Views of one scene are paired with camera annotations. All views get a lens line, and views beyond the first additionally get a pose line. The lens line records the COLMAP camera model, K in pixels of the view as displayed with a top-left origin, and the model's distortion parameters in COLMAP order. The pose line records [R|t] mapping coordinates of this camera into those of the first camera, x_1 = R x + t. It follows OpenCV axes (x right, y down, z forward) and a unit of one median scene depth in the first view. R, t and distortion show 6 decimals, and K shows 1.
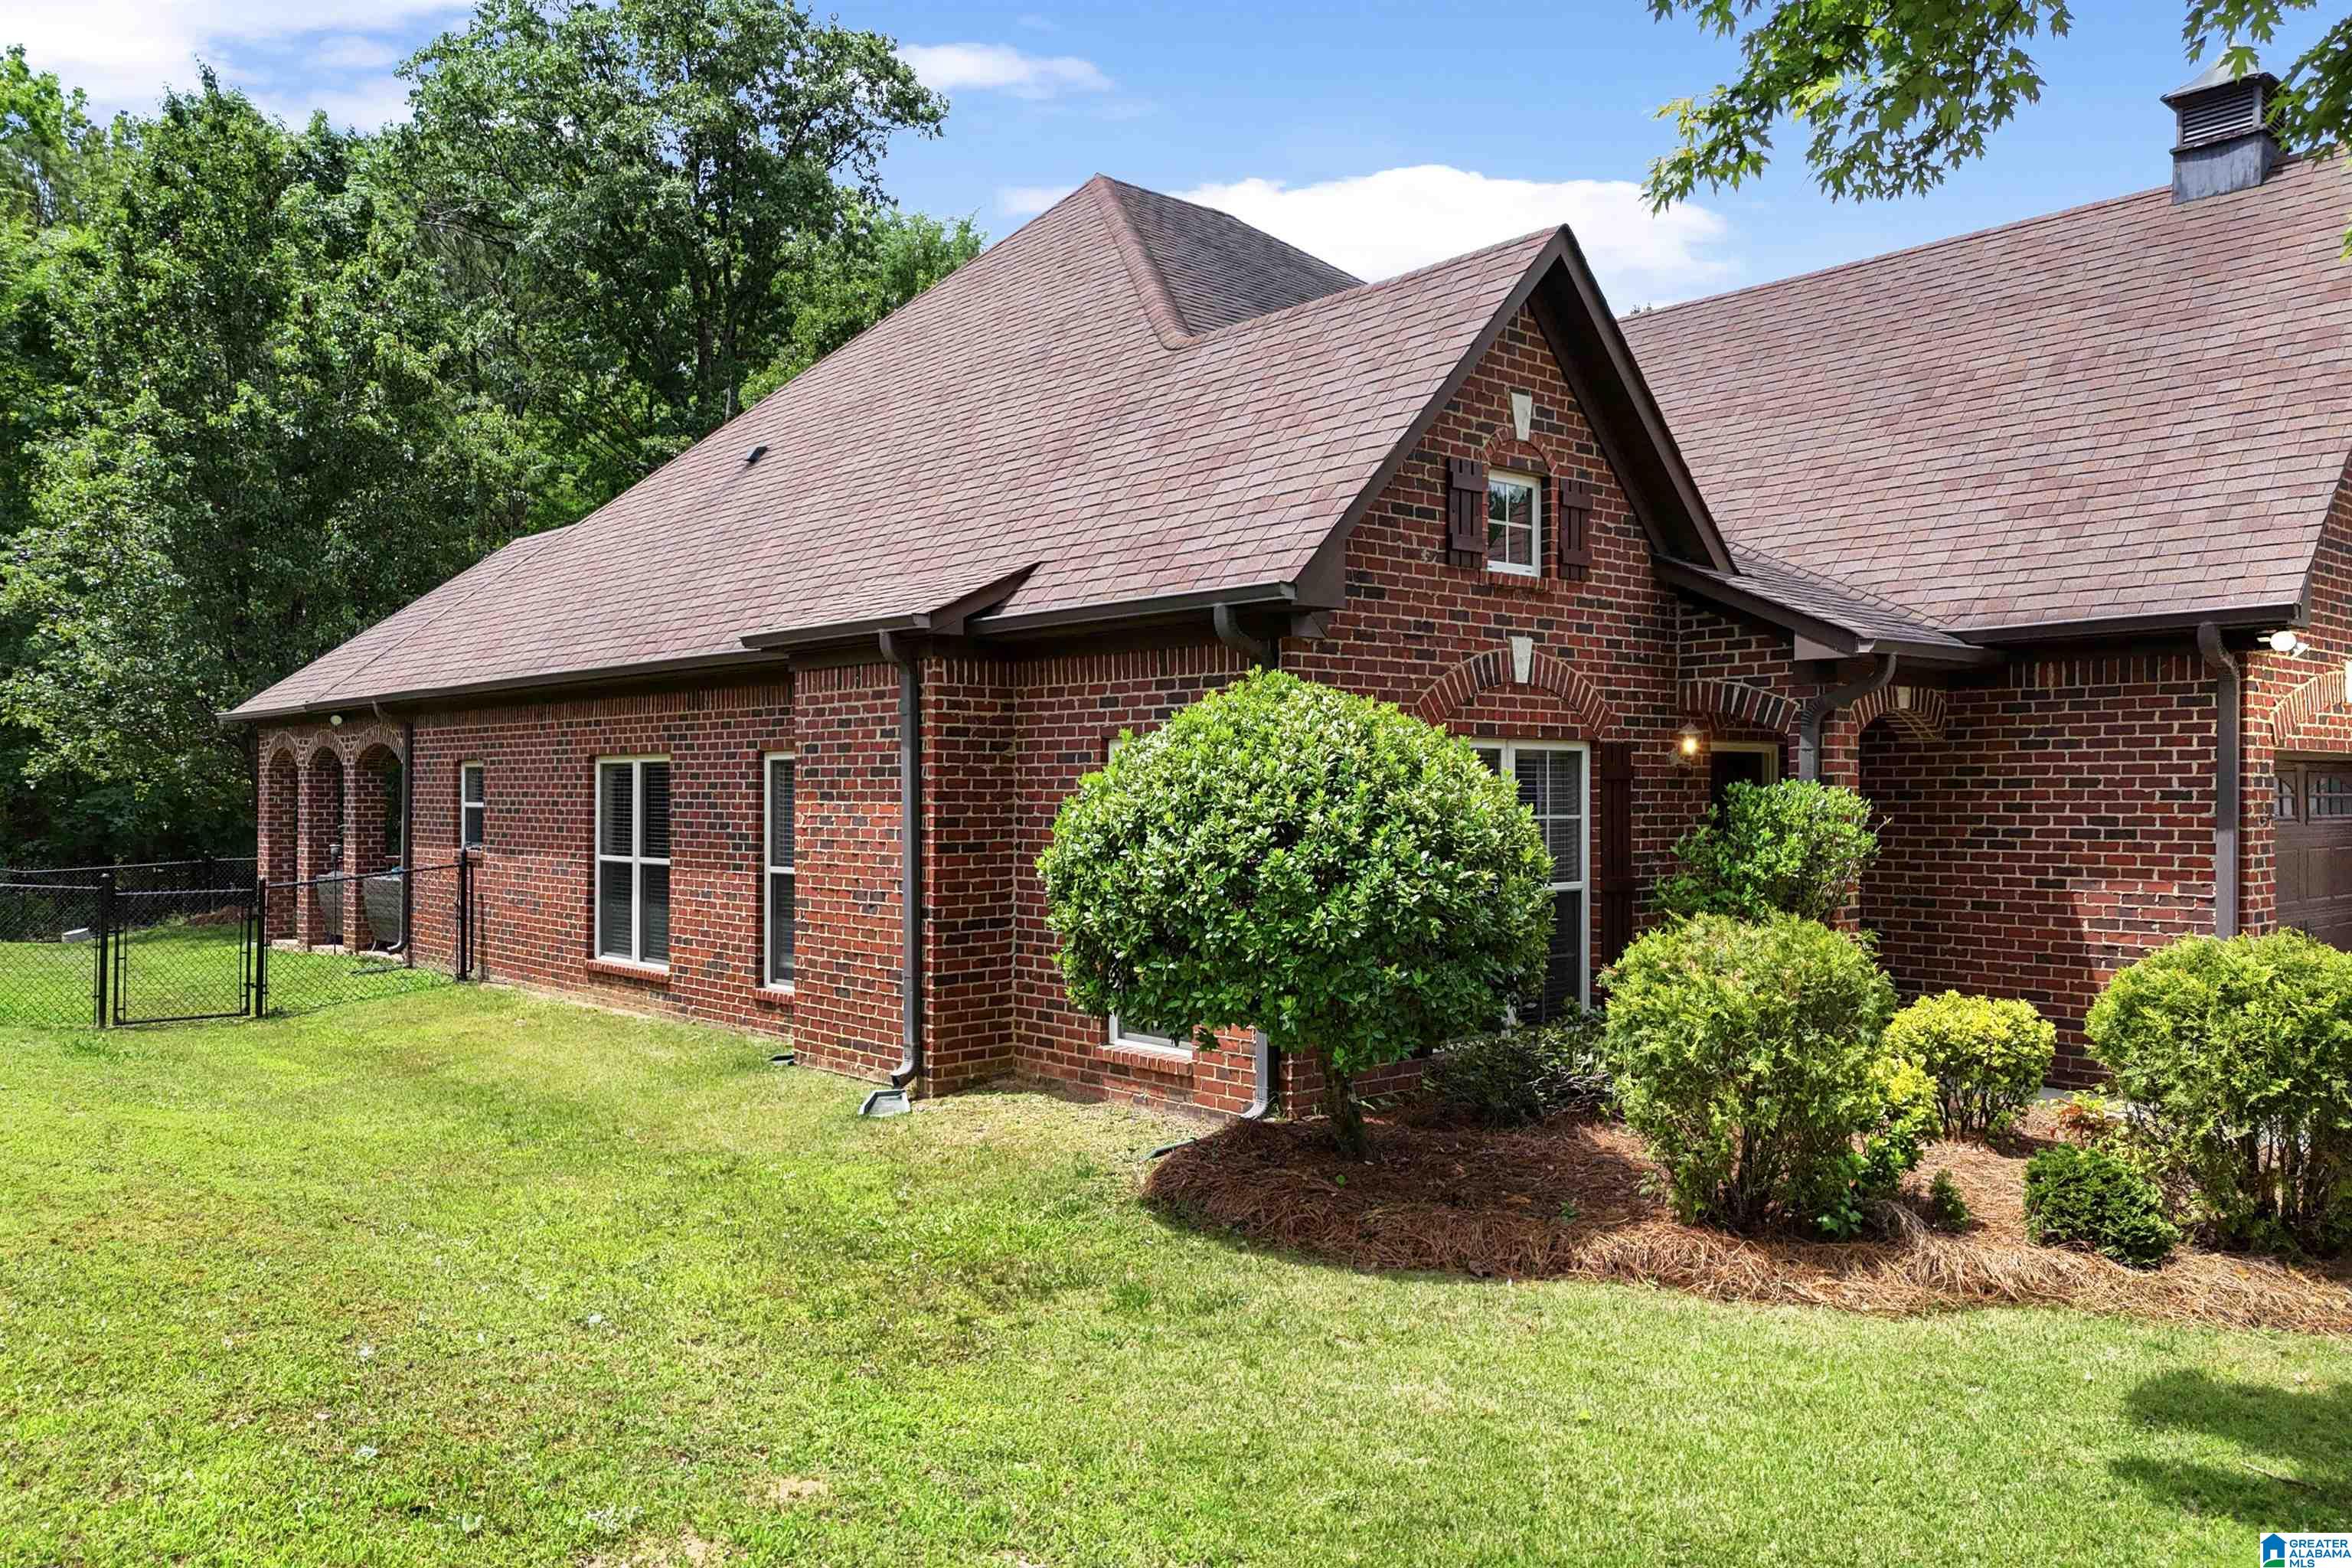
lens RADIAL K [[1767.4, 0, 1176.0], [0, 1767.4, 784.0], [0, 0, 1]] dist [0.047782, 0.004987]
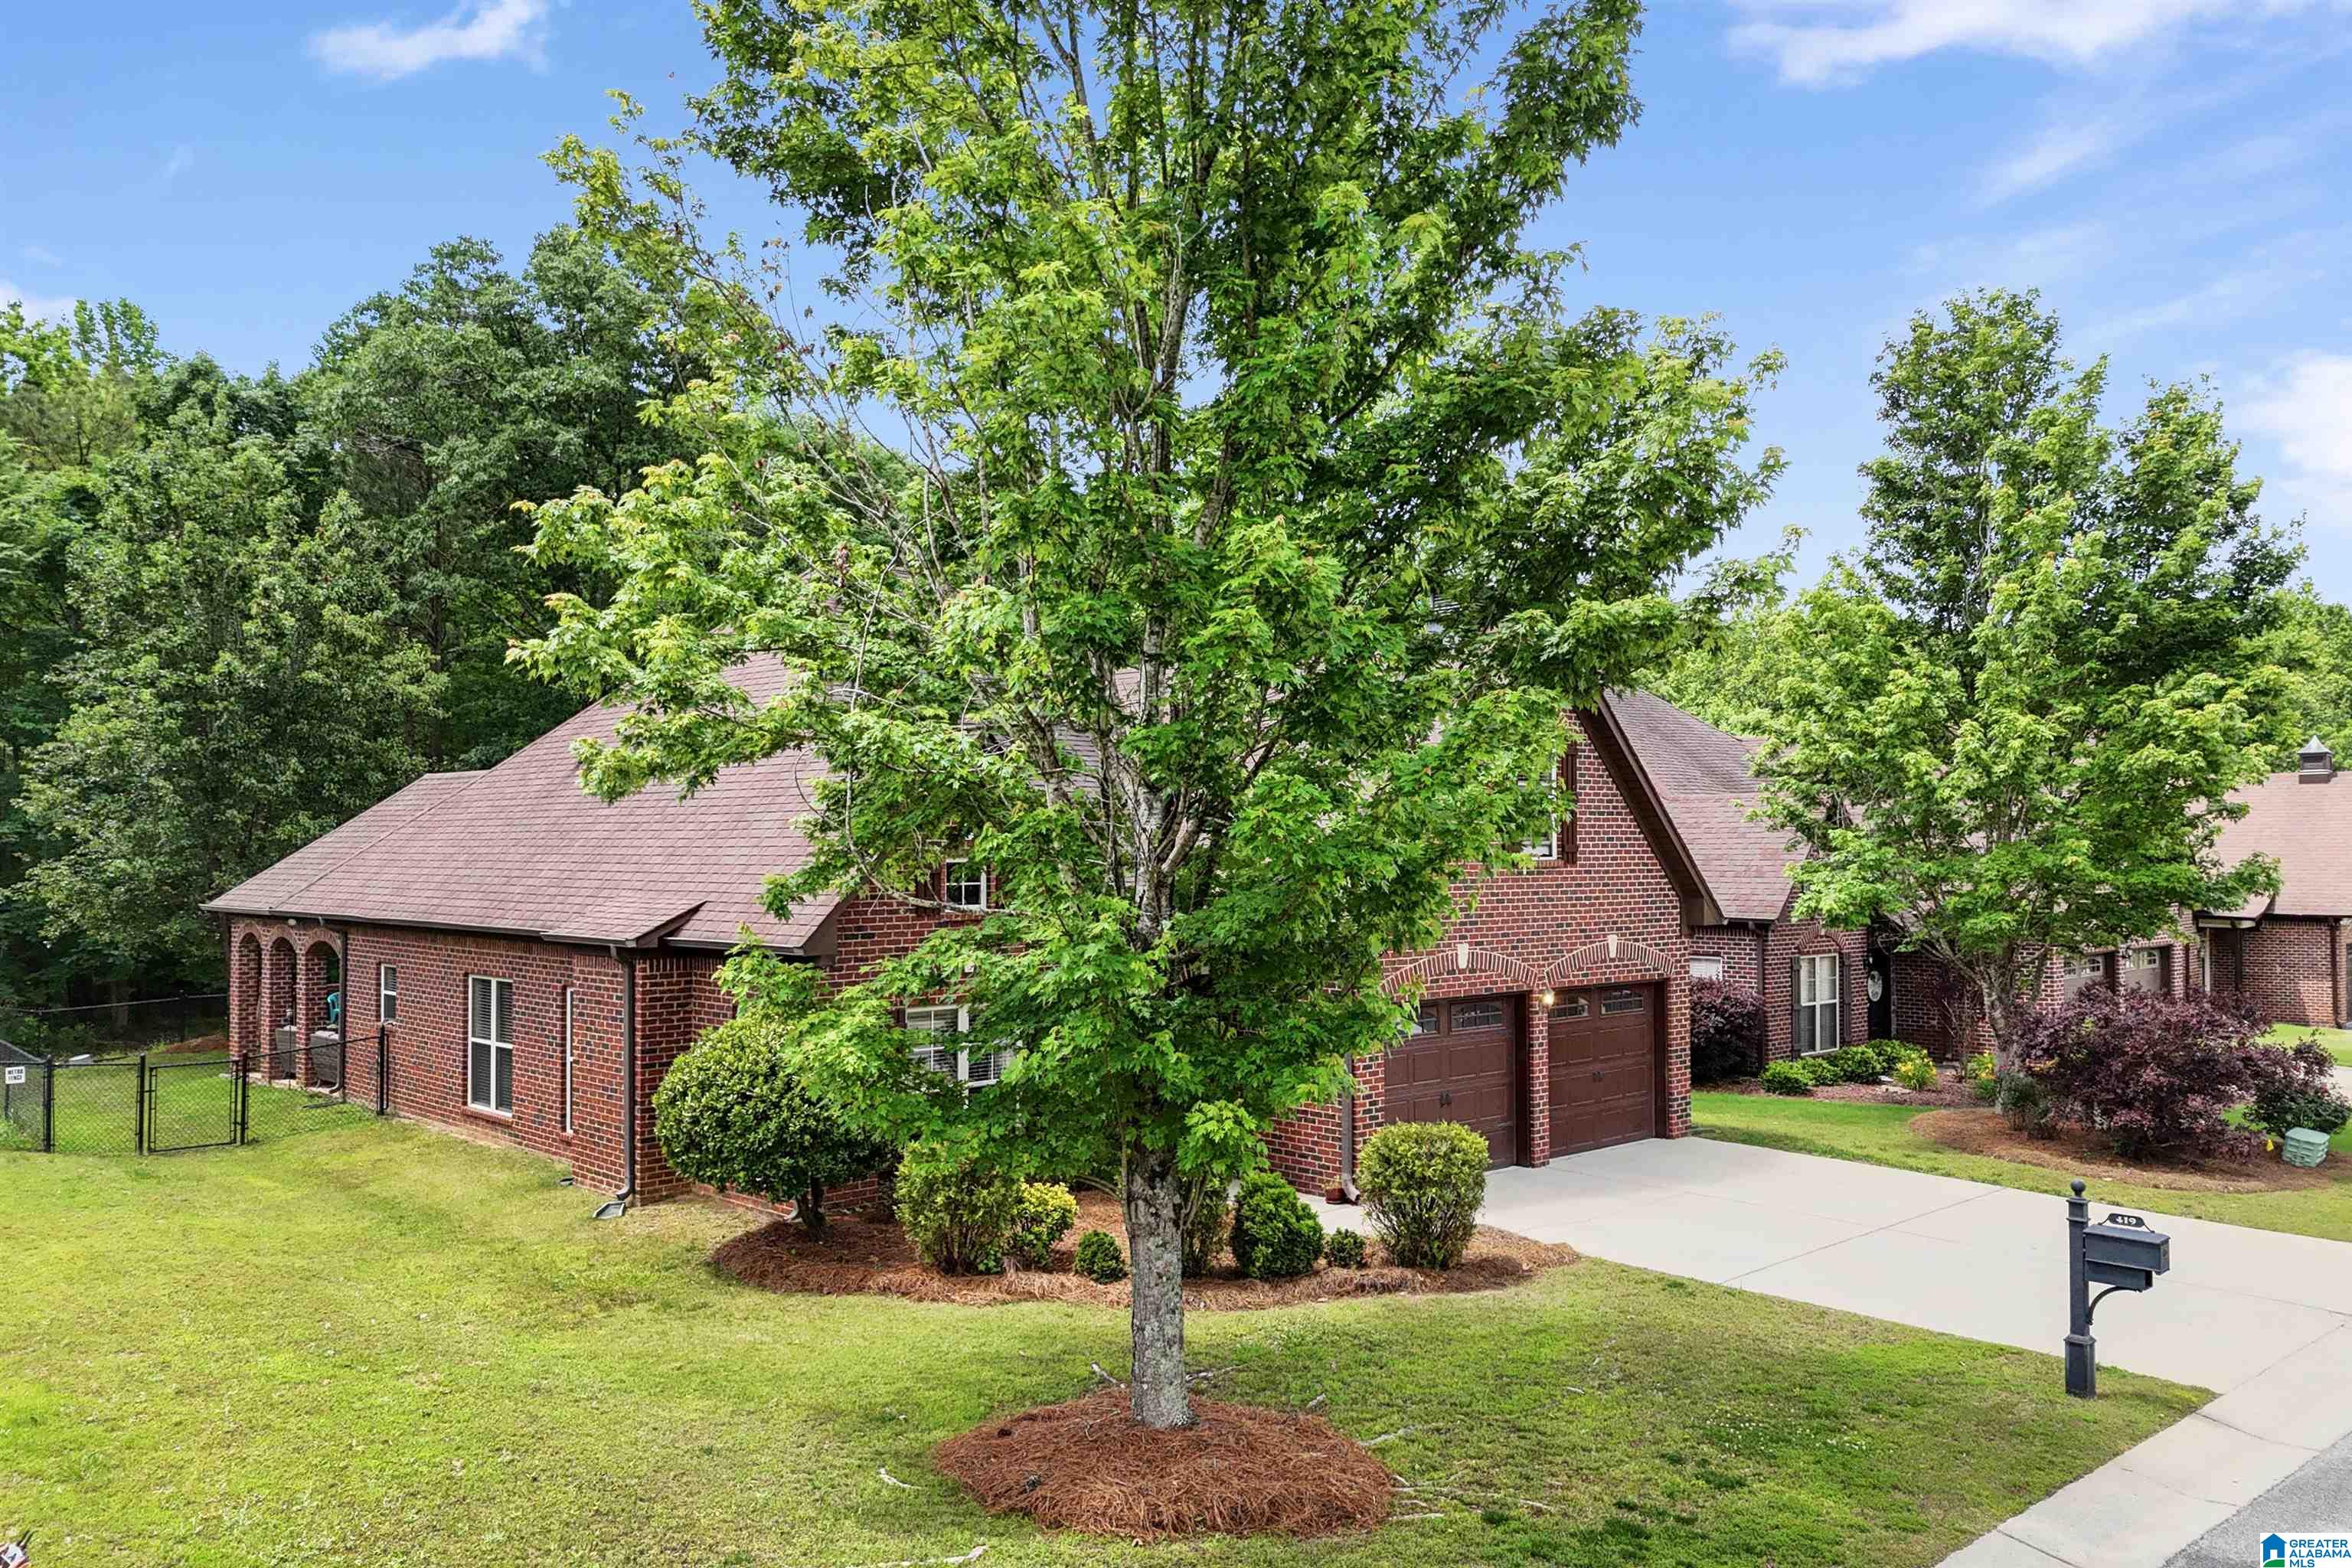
lens RADIAL K [[1748.1, 0, 1177.3], [0, 1748.1, 818.9], [0, 0, 1]] dist [0.021981, 0.003601]
pose [[0.999316, -0.002583, 0.036883, 0.266268], [0.003135, 0.999884, -0.014916, -0.145531], [-0.036840, 0.015021, 0.999208, -0.622893]]
